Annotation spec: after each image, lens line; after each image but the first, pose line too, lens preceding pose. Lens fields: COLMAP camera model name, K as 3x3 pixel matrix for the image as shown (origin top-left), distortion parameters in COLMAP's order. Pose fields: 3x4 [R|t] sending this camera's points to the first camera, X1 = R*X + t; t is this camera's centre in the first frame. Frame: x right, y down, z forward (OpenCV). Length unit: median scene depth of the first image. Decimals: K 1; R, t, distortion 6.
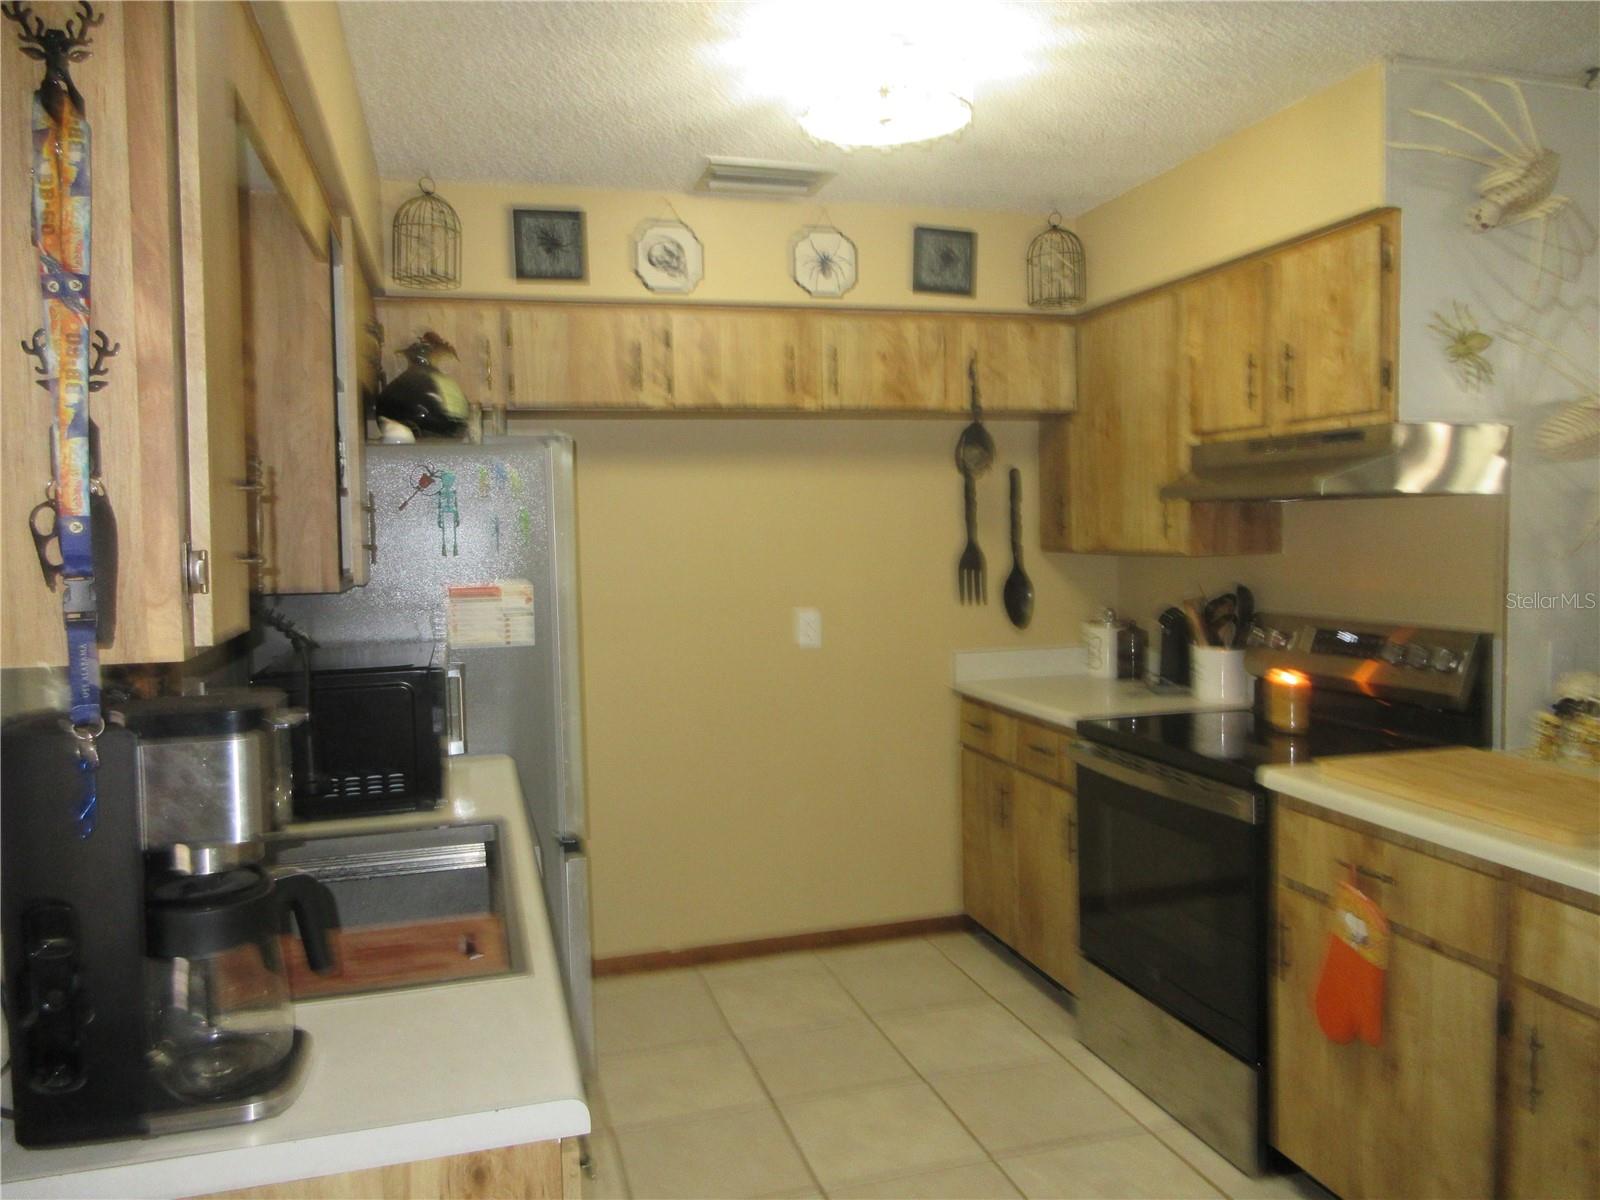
lens RADIAL K [[1211.0, 0, 800.8], [0, 1211.0, 596.9], [0, 0, 1]] dist [0.000820, -0.003037]
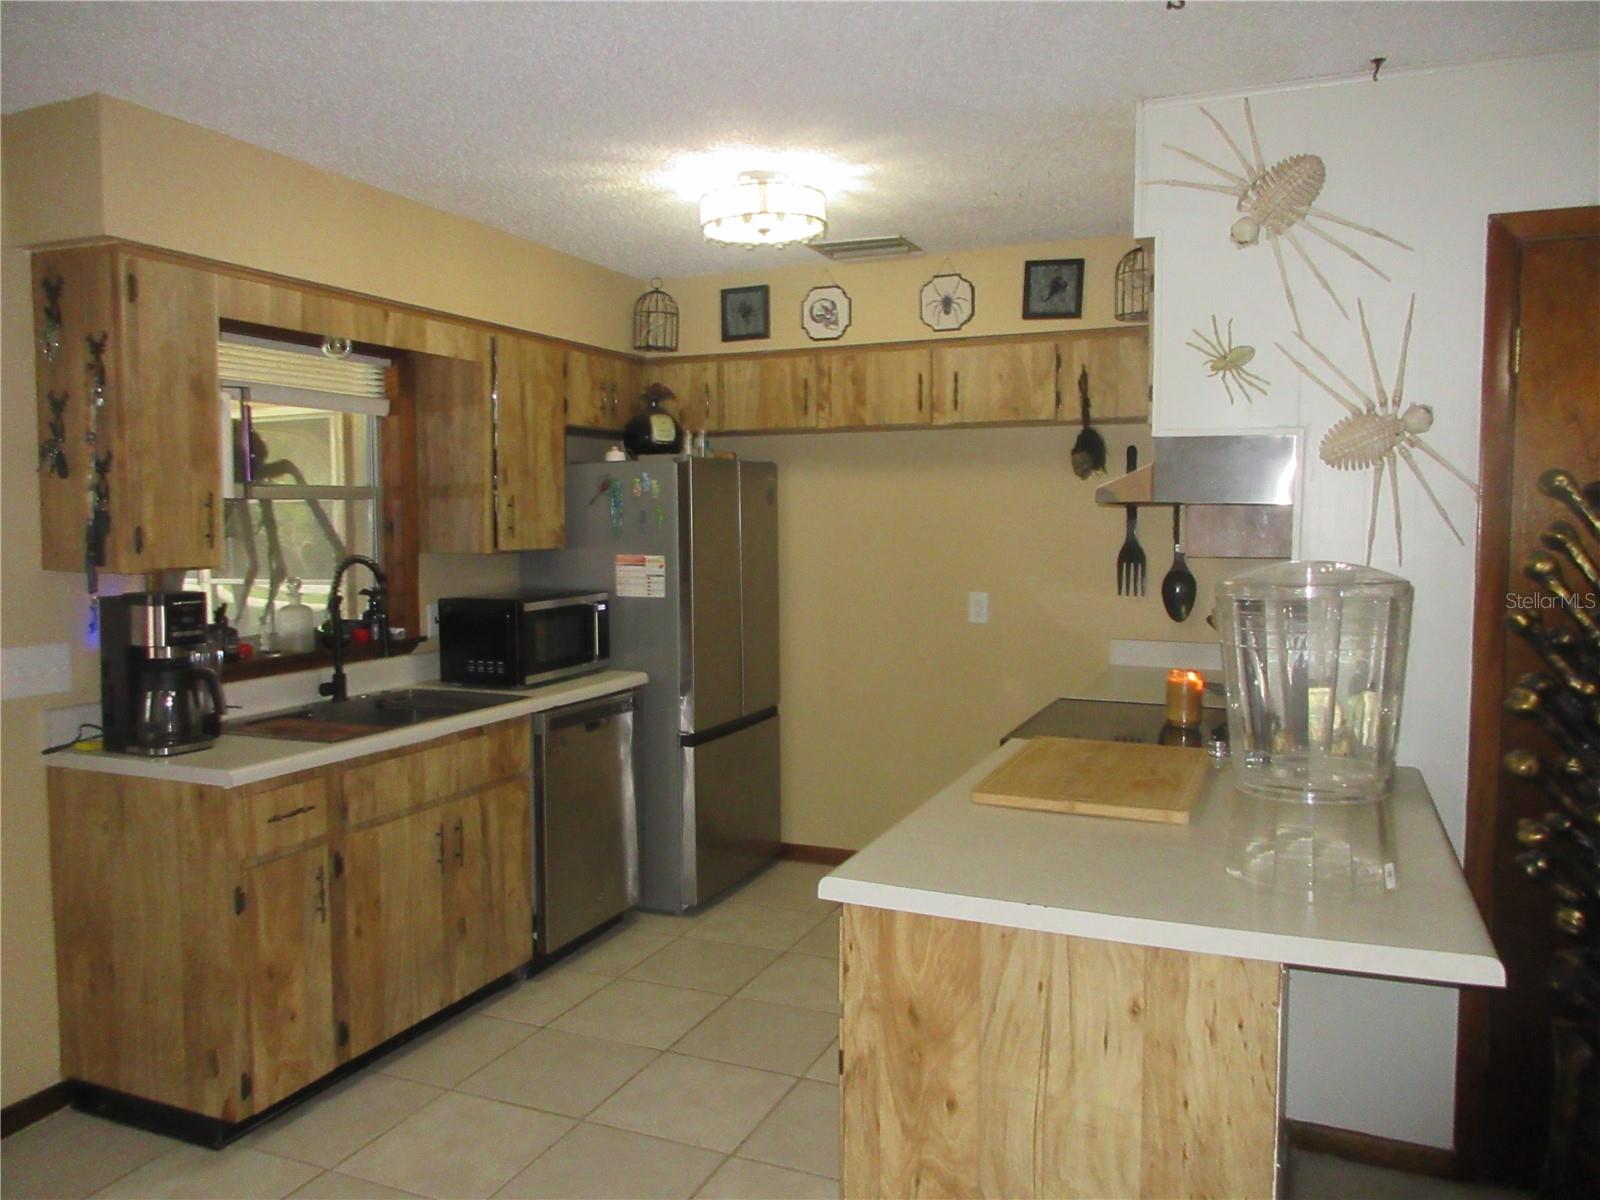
lens RADIAL K [[1211.0, 0, 801.7], [0, 1211.0, 600.4], [0, 0, 1]] dist [0.000820, -0.003037]
pose [[0.767226, 0.062616, -0.638313, 0.698978], [-0.052704, 0.998012, 0.034554, -0.013594], [0.639208, 0.007131, 0.769001, -0.020412]]
